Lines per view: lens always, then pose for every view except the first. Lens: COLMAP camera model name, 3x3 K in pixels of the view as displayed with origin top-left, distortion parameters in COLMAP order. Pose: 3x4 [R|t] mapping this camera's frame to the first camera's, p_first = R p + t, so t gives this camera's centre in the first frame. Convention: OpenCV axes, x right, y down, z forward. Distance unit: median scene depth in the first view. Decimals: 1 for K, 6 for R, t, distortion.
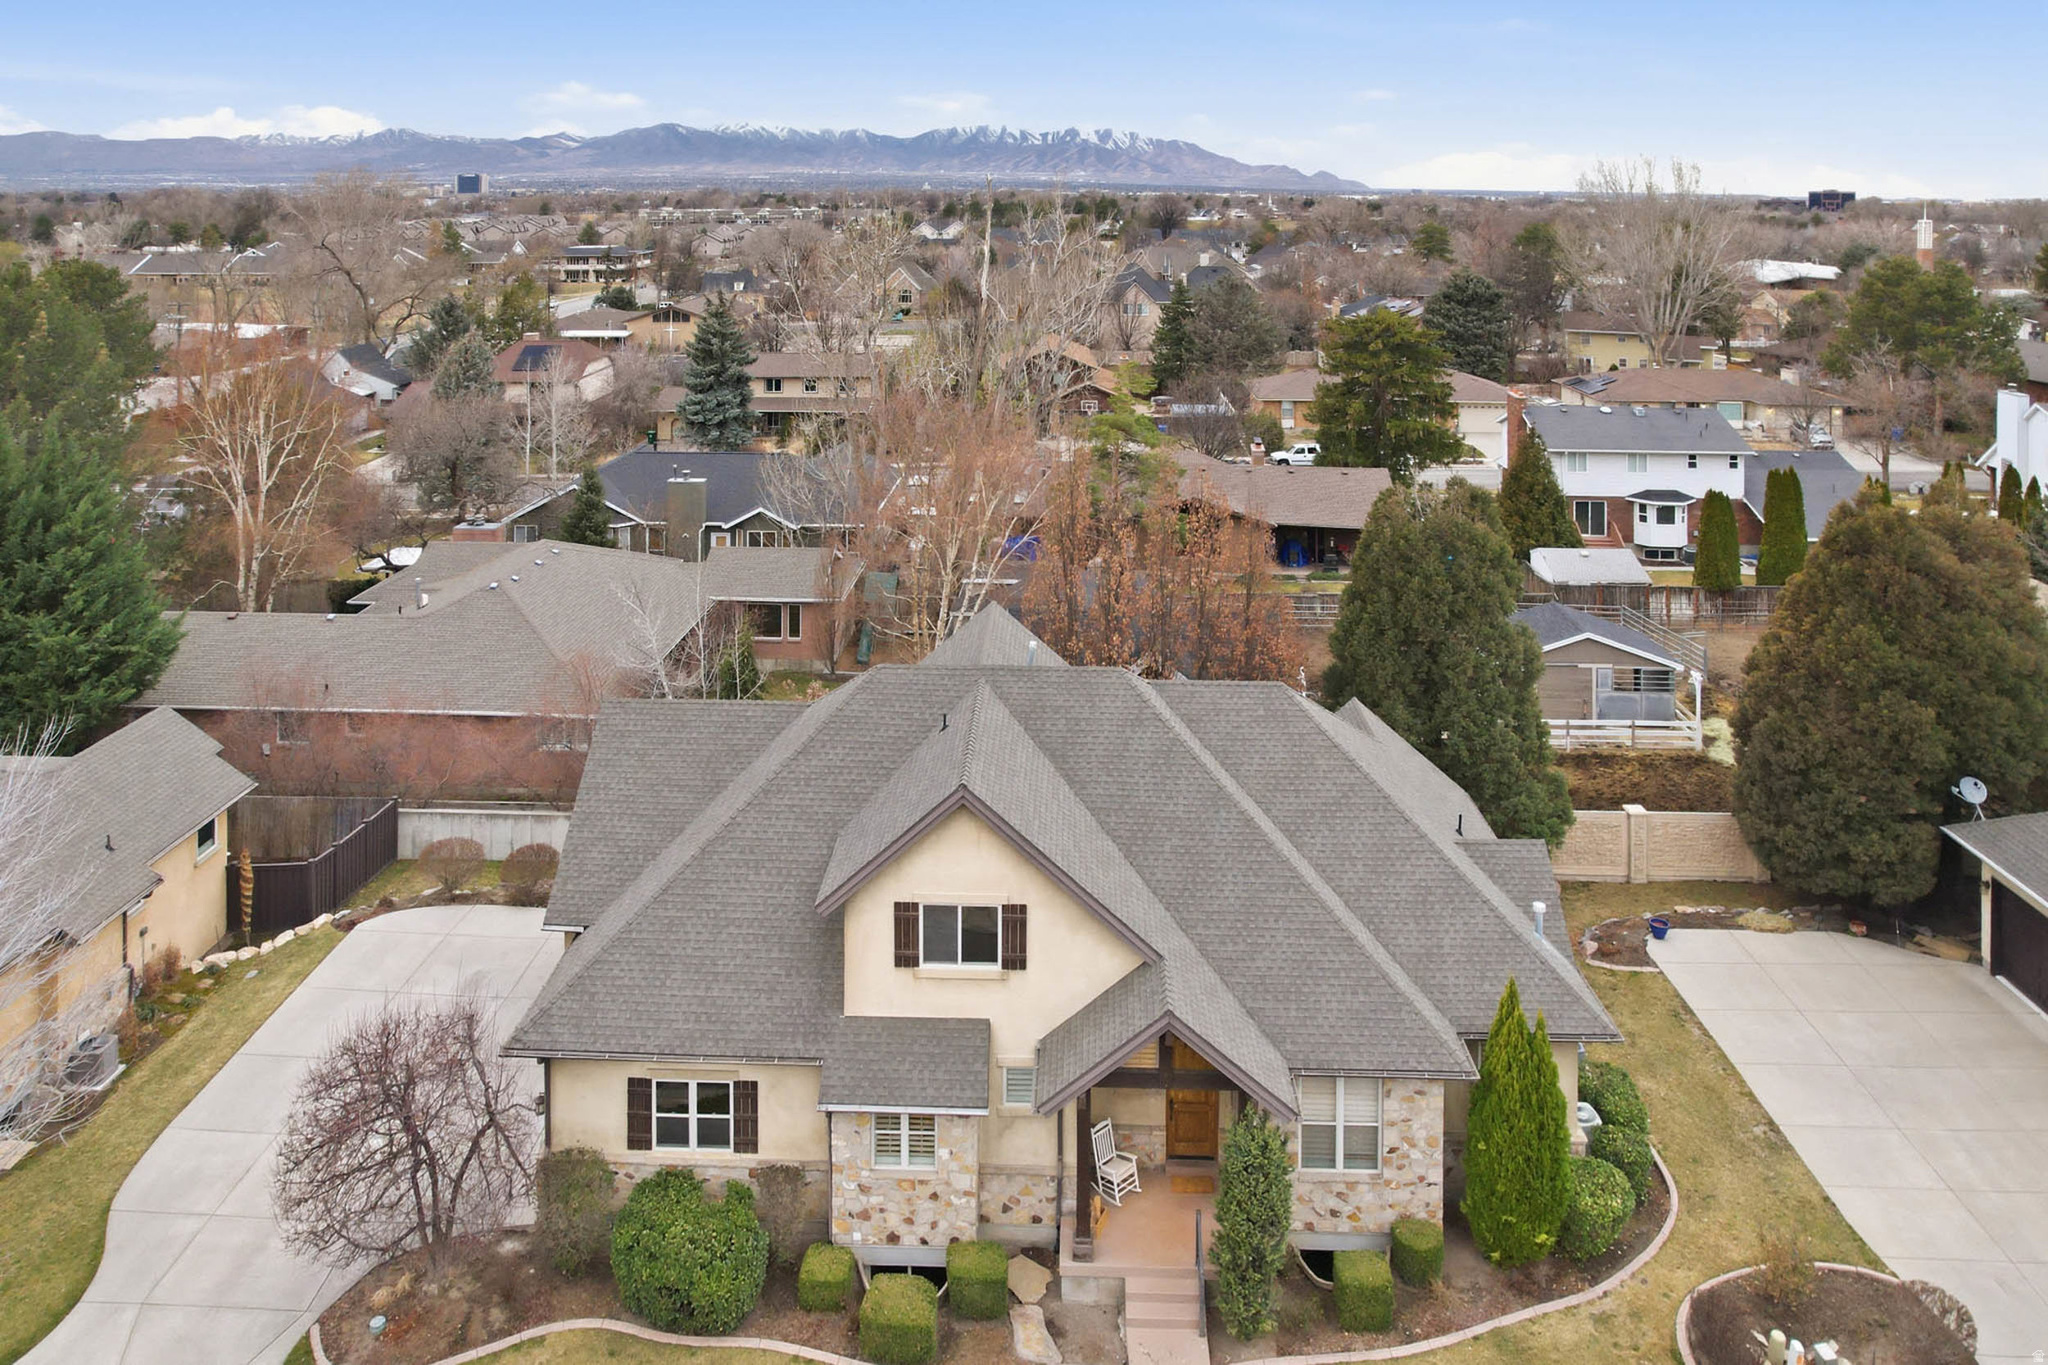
lens RADIAL K [[1449.7, 0, 1014.4], [0, 1449.7, 157.5], [0, 0, 1]] dist [-0.005246, -0.013617]
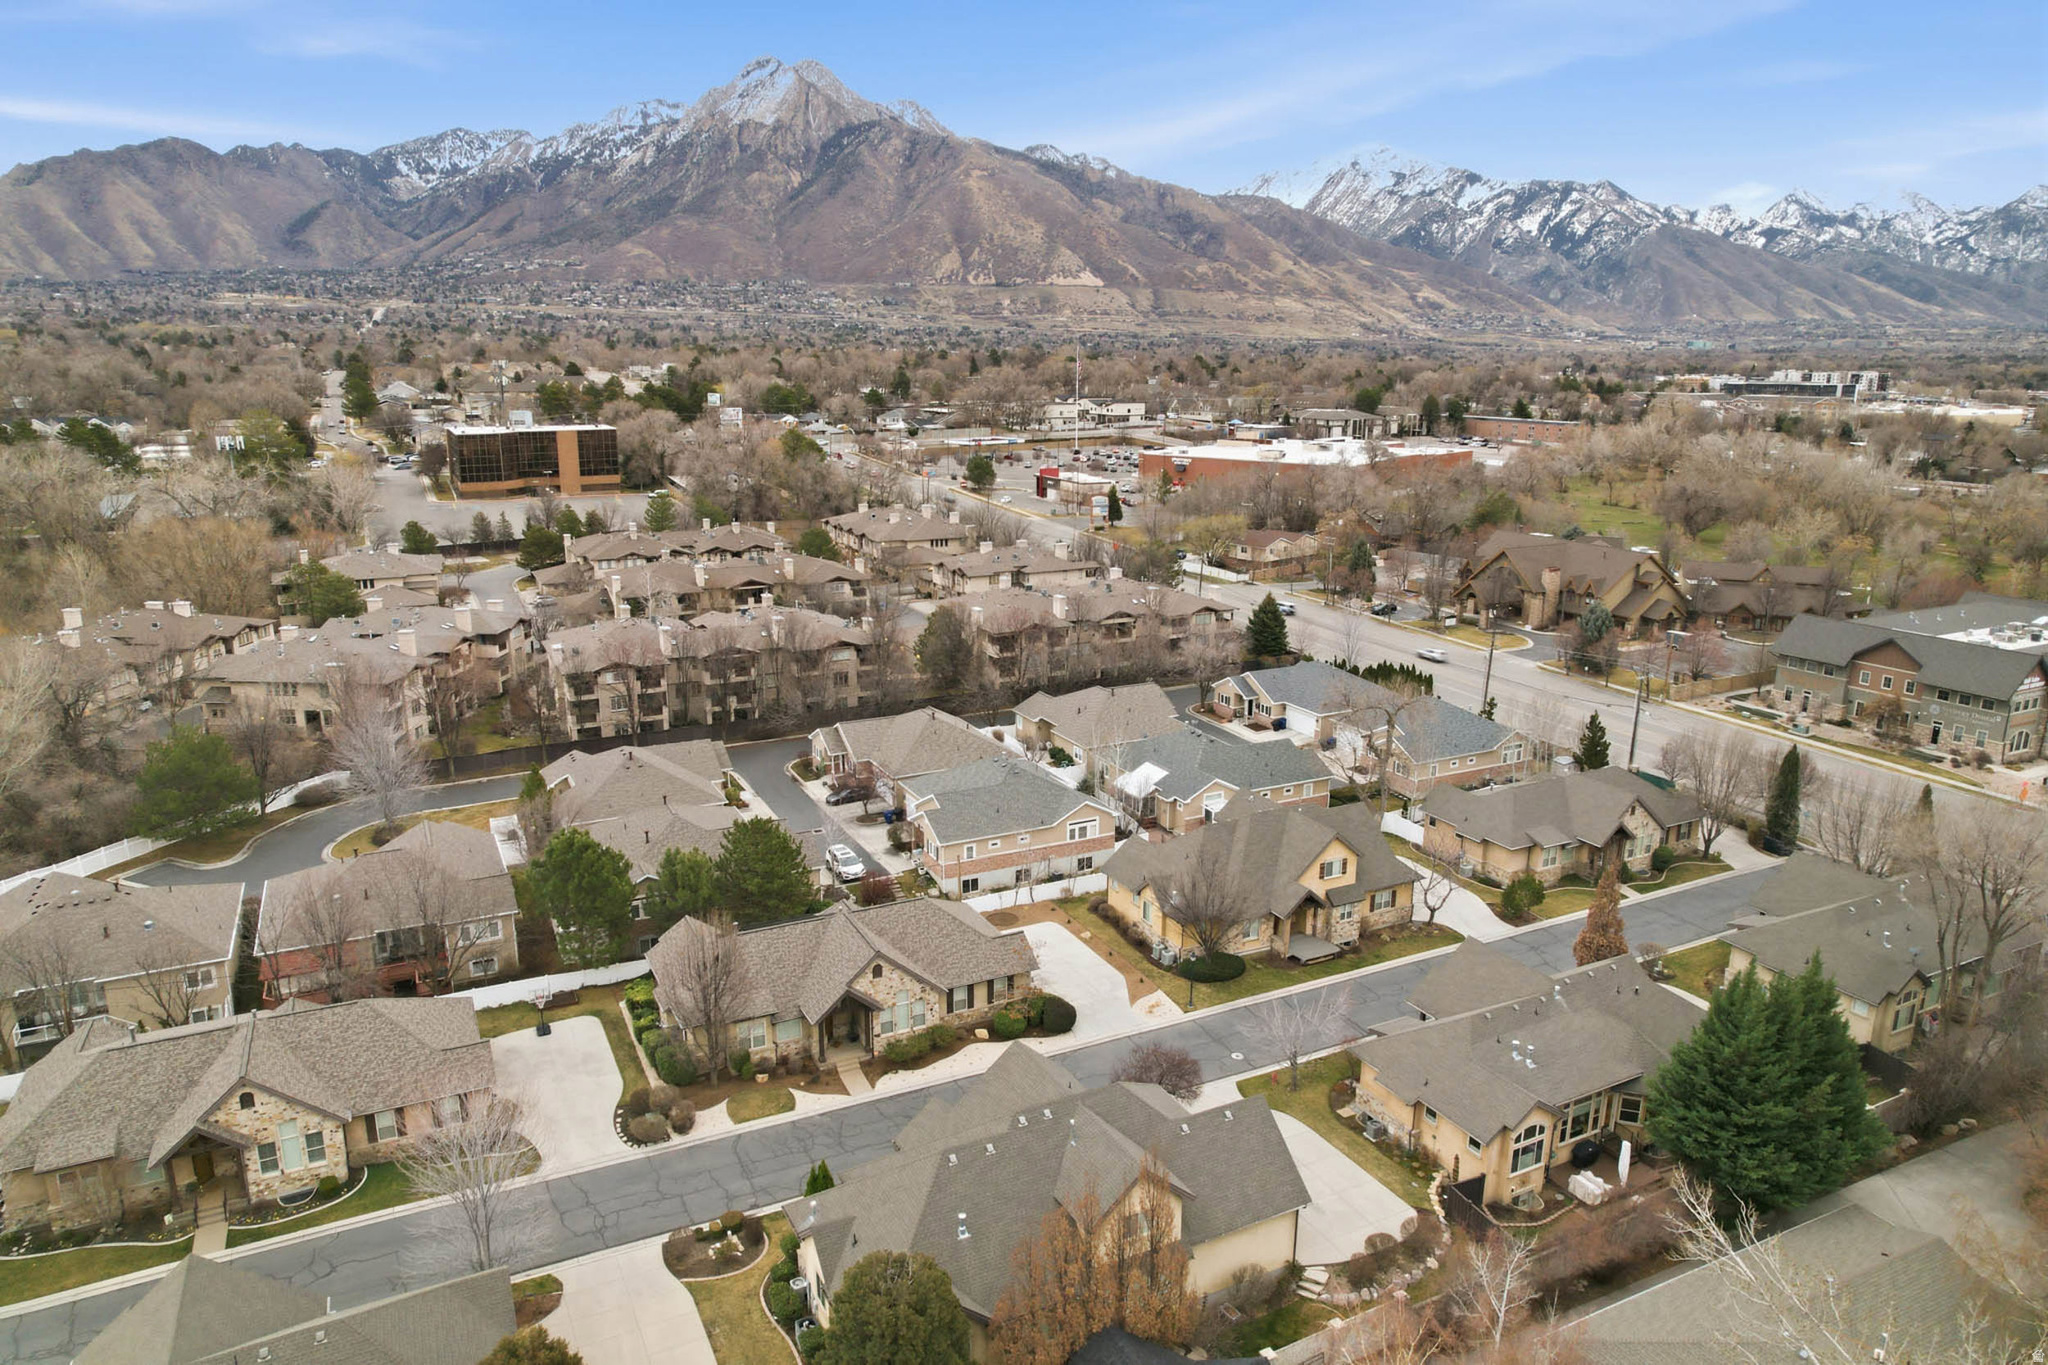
lens RADIAL K [[1319.8, 0, 1024.0], [0, 1319.8, 682.5], [0, 0, 1]] dist [-0.073834, 0.064637]
pose [[-0.873989, 0.117716, -0.471472, 0.845598], [0.007664, 0.973435, 0.228837, -0.632012], [0.485885, 0.196387, -0.851674, 2.448255]]
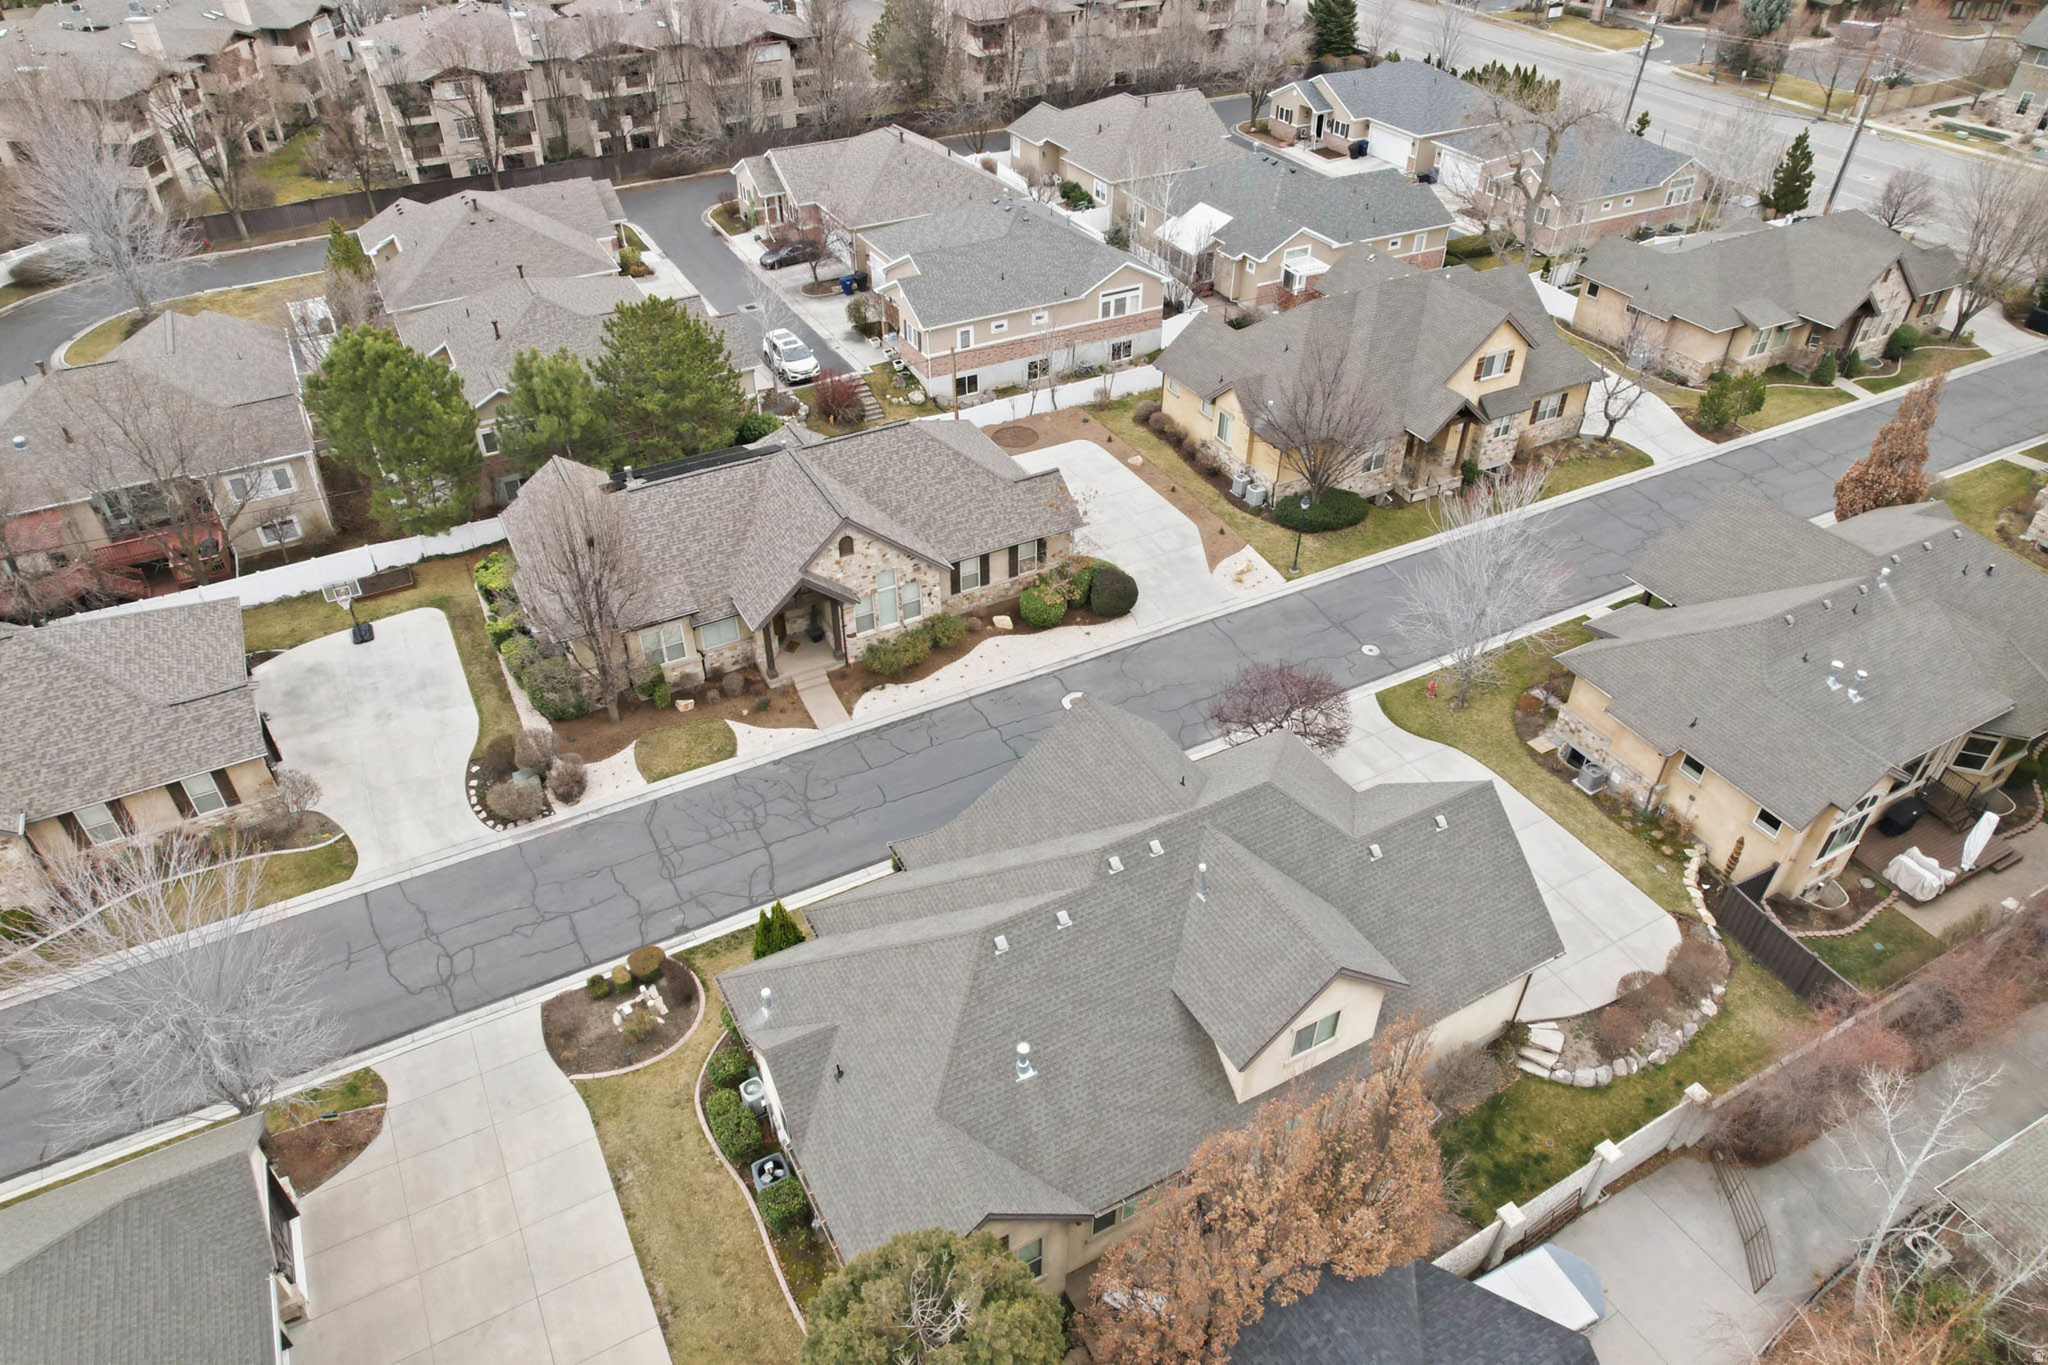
lens RADIAL K [[1319.8, 0, 1024.0], [0, 1319.8, 682.5], [0, 0, 1]] dist [-0.073834, 0.064637]
pose [[-0.858668, 0.313321, -0.405609, 0.512422], [0.007714, 0.799194, 0.601024, -0.381819], [0.512473, 0.512951, -0.688660, 1.643074]]
